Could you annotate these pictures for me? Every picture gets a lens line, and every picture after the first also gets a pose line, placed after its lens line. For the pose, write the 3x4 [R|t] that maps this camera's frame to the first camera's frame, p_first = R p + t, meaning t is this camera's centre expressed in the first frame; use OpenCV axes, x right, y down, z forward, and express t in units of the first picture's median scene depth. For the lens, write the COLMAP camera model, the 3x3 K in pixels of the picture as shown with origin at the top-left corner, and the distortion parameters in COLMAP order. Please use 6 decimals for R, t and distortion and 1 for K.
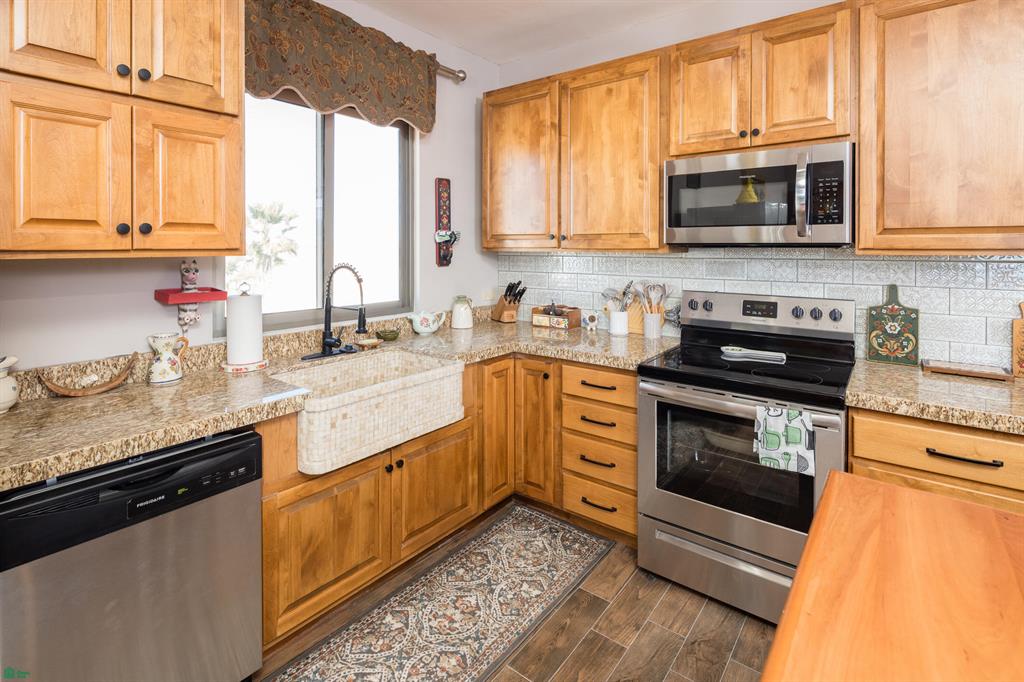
lens RADIAL K [[496.7, 0, 510.5], [0, 496.7, 249.4], [0, 0, 1]] dist [0.001218, -0.000415]
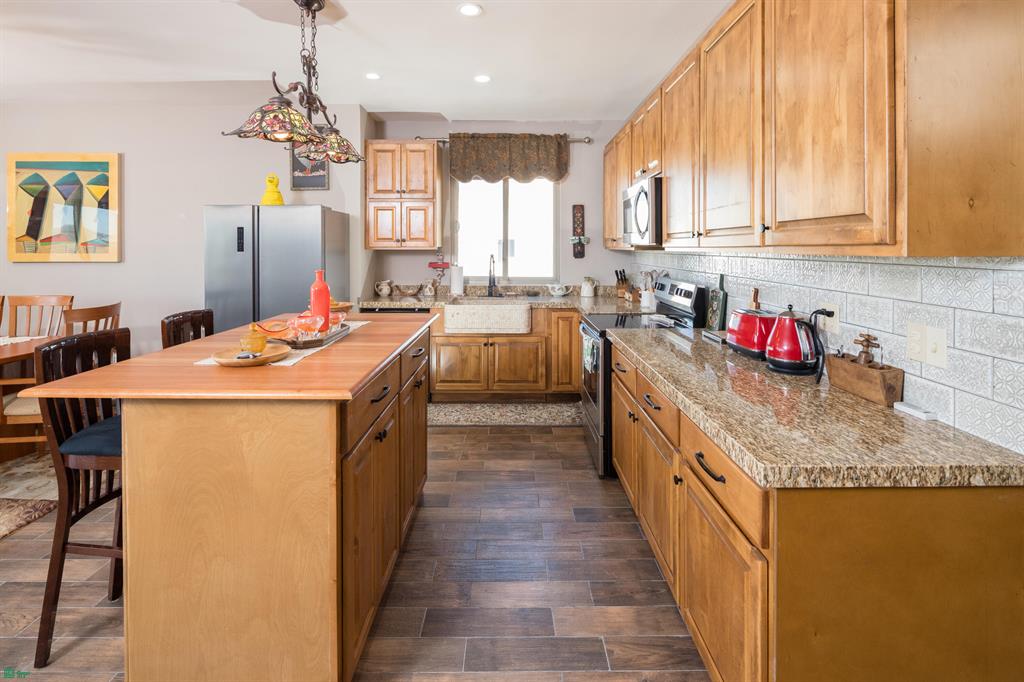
lens RADIAL K [[496.7, 0, 510.5], [0, 496.7, 249.4], [0, 0, 1]] dist [0.001218, -0.000415]
pose [[0.610271, 0.003667, -0.792184, 1.250751], [-0.003938, 0.999991, 0.001595, 0.003722], [0.792183, 0.002146, 0.610280, -0.221970]]
